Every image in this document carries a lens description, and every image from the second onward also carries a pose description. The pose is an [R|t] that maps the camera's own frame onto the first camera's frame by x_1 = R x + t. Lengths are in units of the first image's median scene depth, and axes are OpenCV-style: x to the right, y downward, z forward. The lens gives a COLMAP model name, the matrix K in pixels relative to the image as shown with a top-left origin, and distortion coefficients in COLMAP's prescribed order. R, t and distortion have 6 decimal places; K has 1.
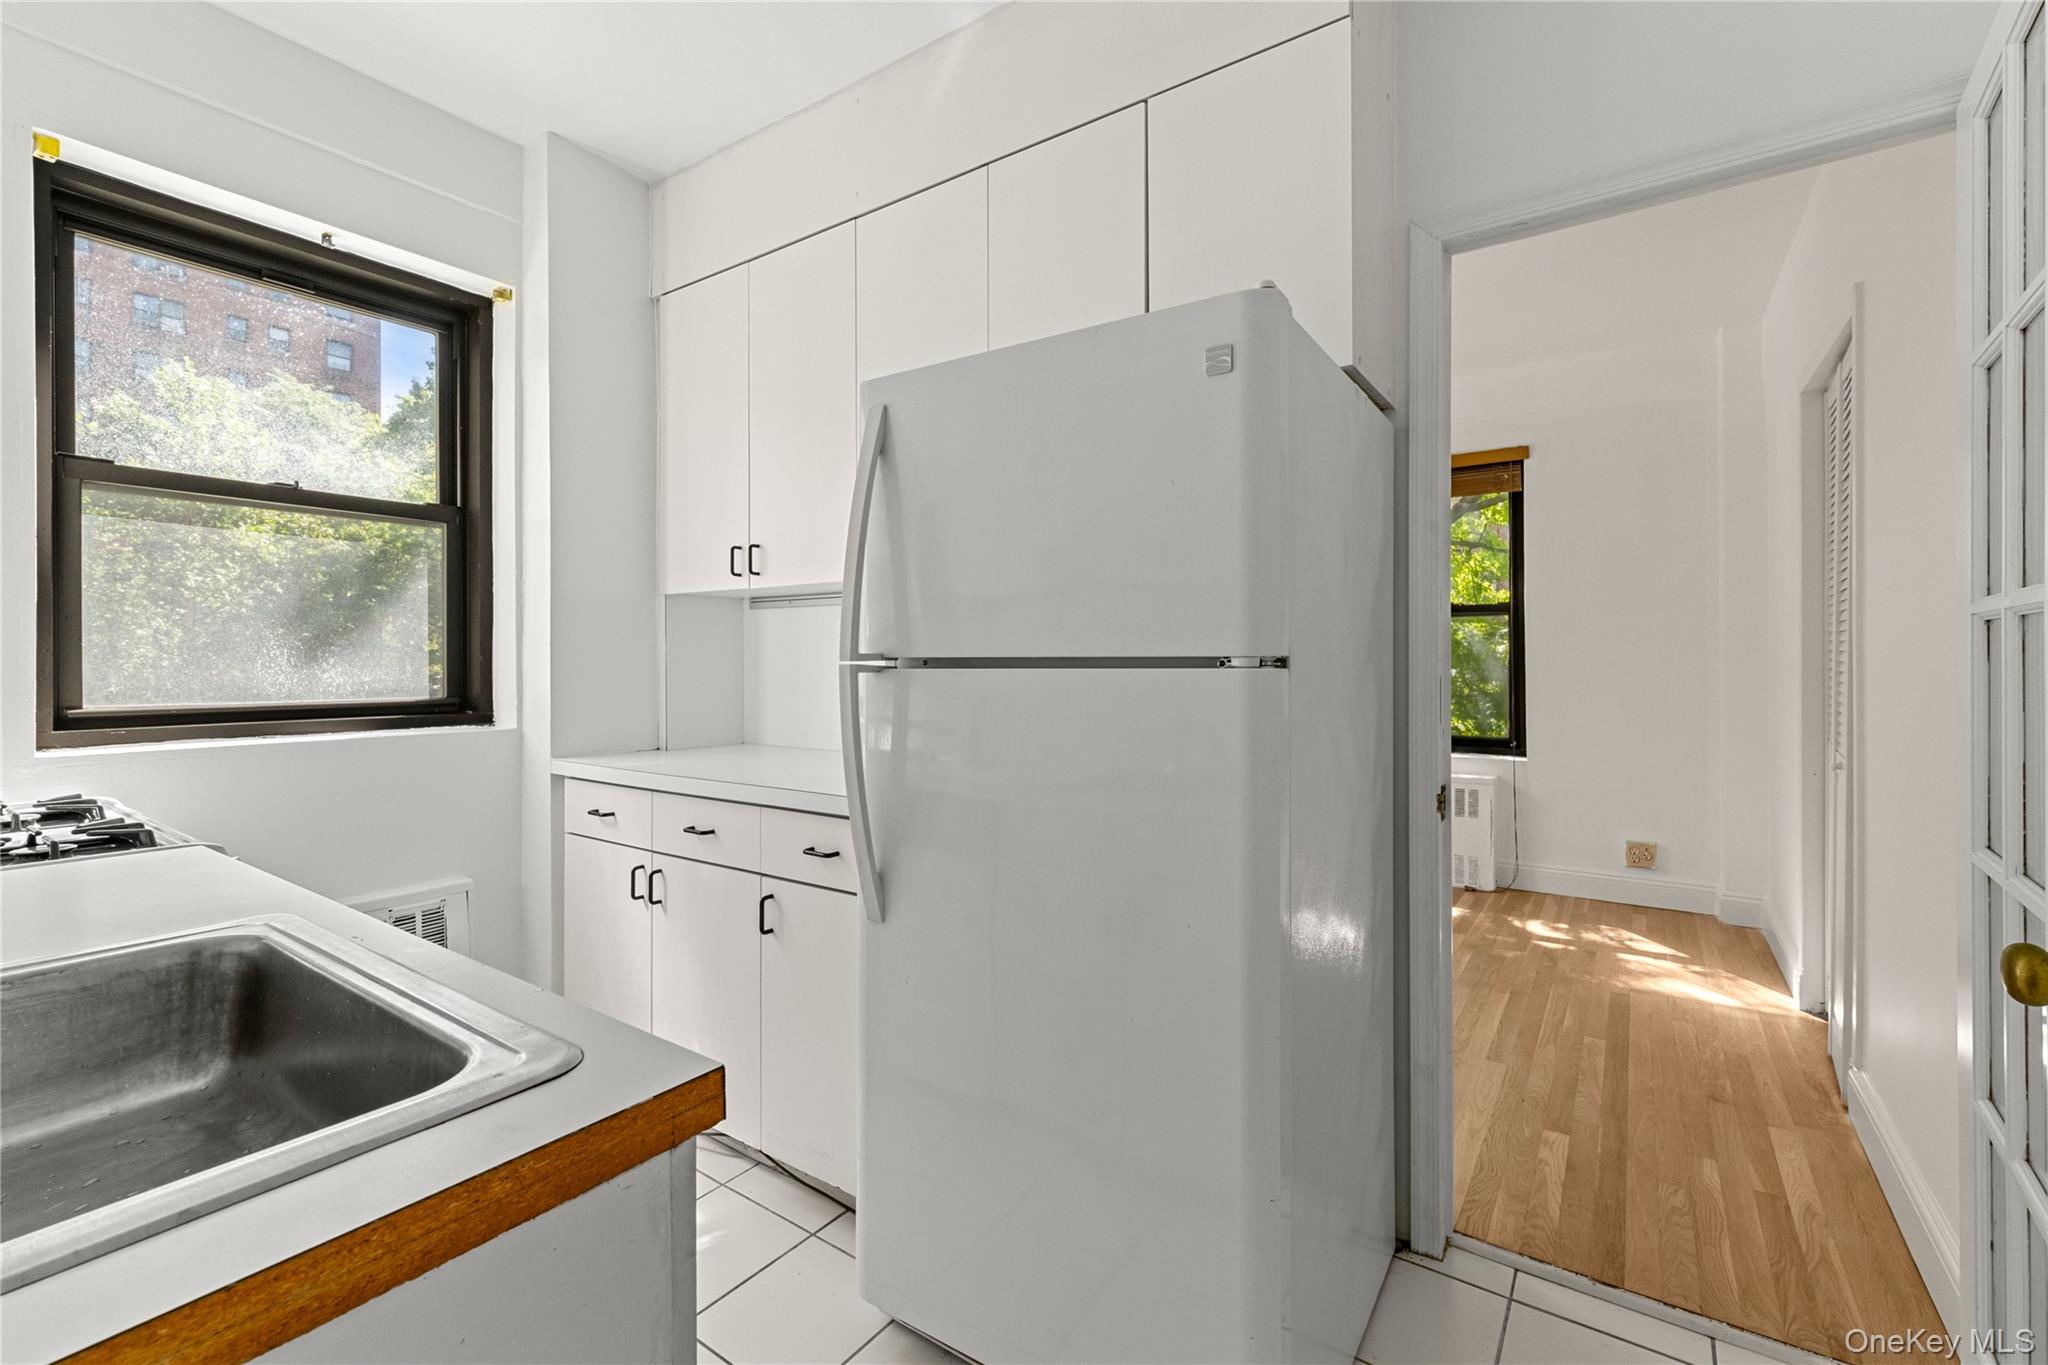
lens RADIAL K [[888.1, 0, 1037.2], [0, 888.1, 664.7], [0, 0, 1]] dist [0.001504, 0.000064]
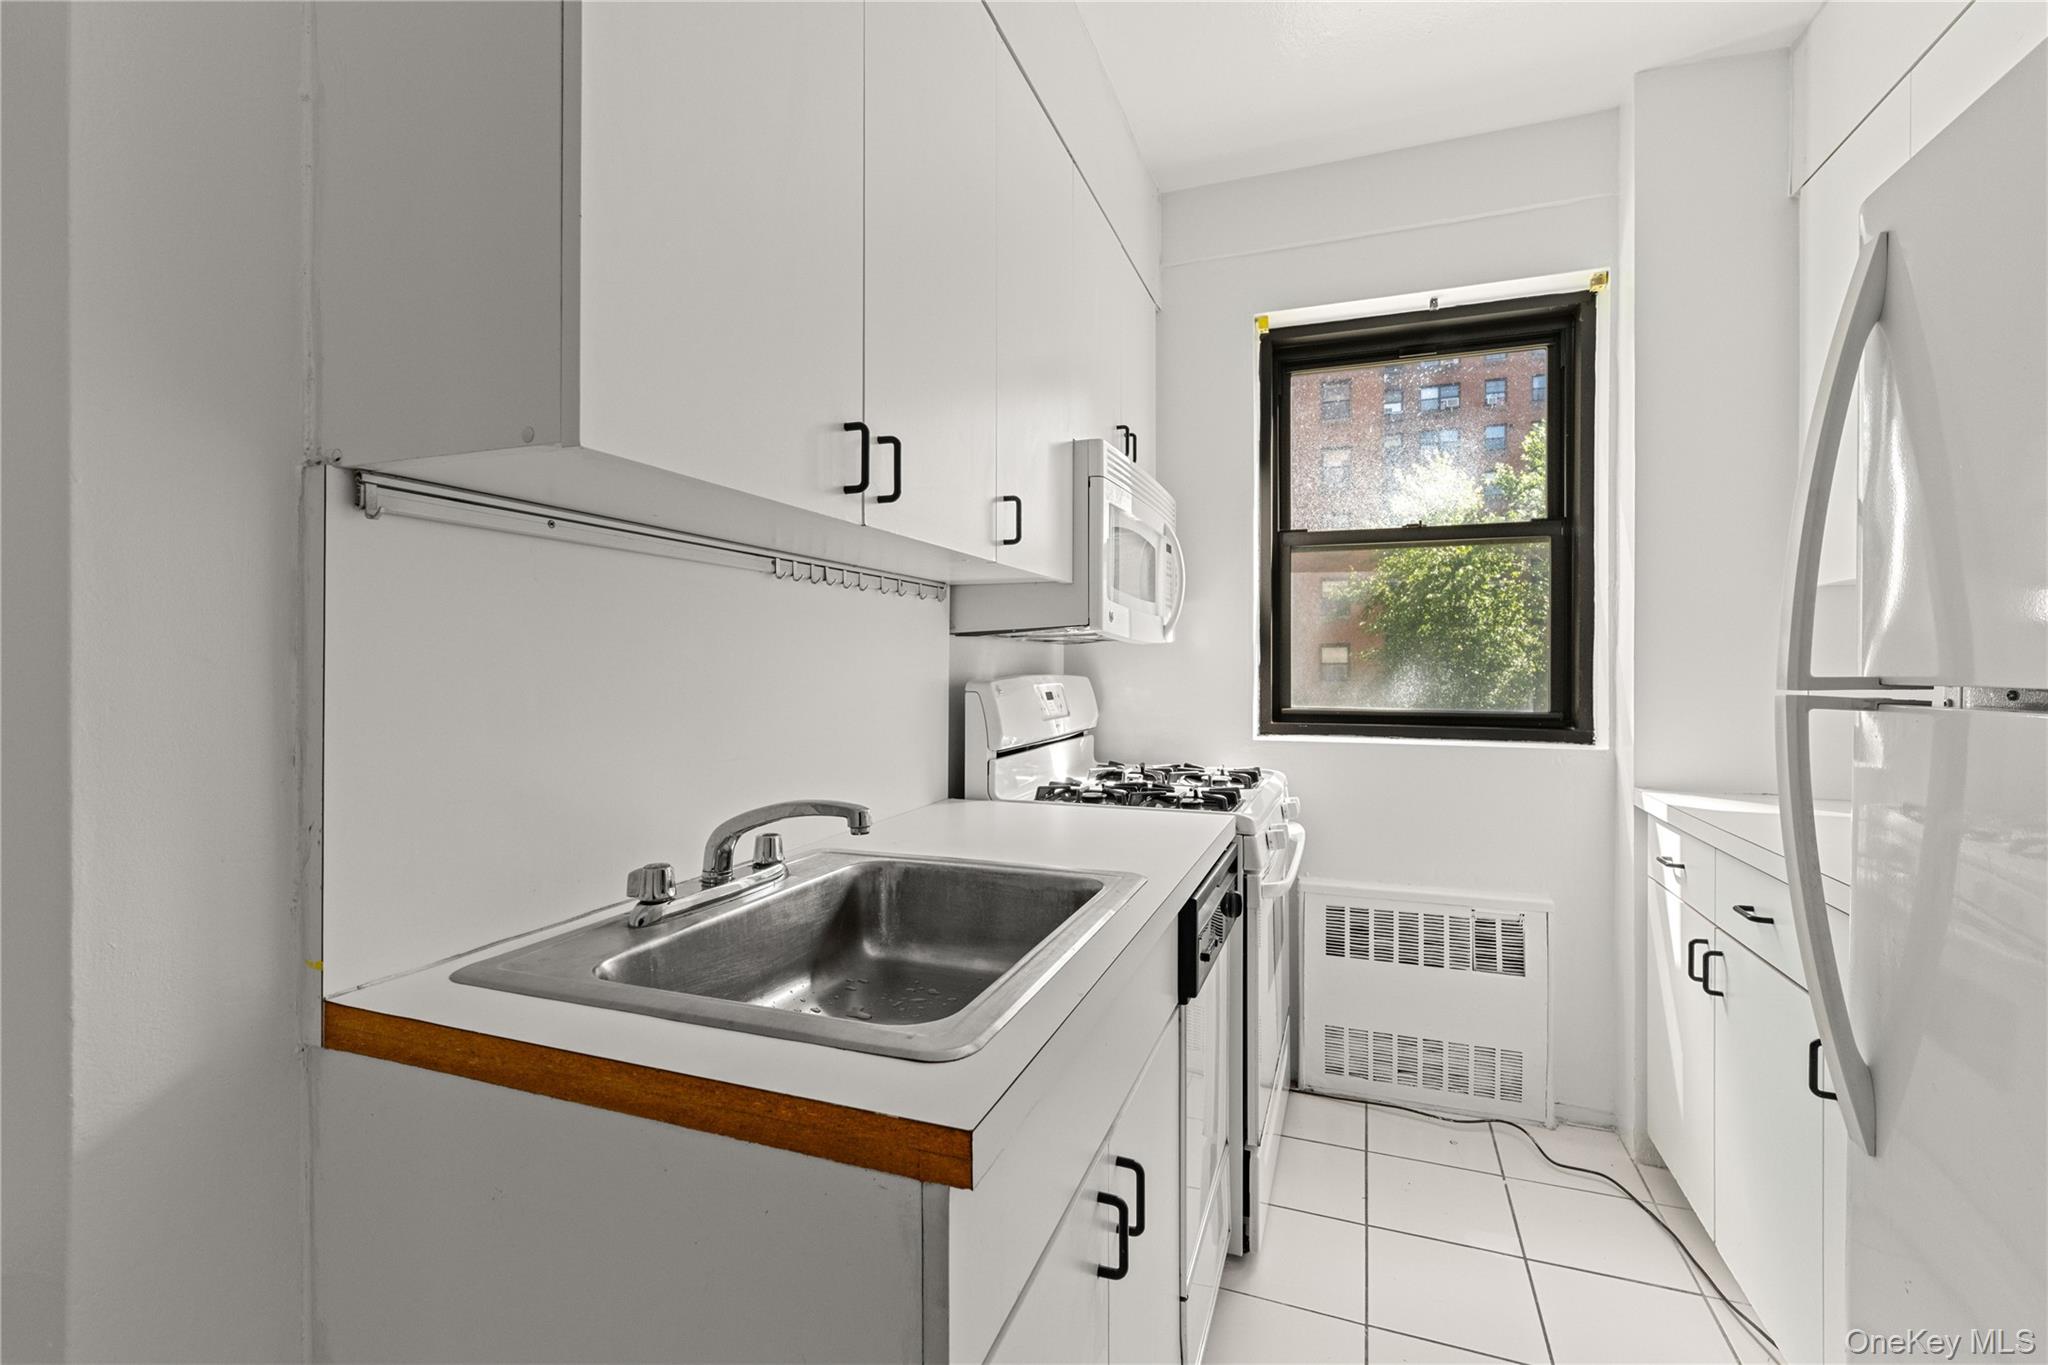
lens RADIAL K [[867.7, 0, 1033.2], [0, 867.7, 672.5], [0, 0, 1]] dist [0.005452, -0.000146]
pose [[0.247273, 0.006679, -0.968923, 0.165960], [-0.006820, 0.999963, 0.005153, -0.010956], [0.968922, 0.005334, 0.247309, 0.254689]]
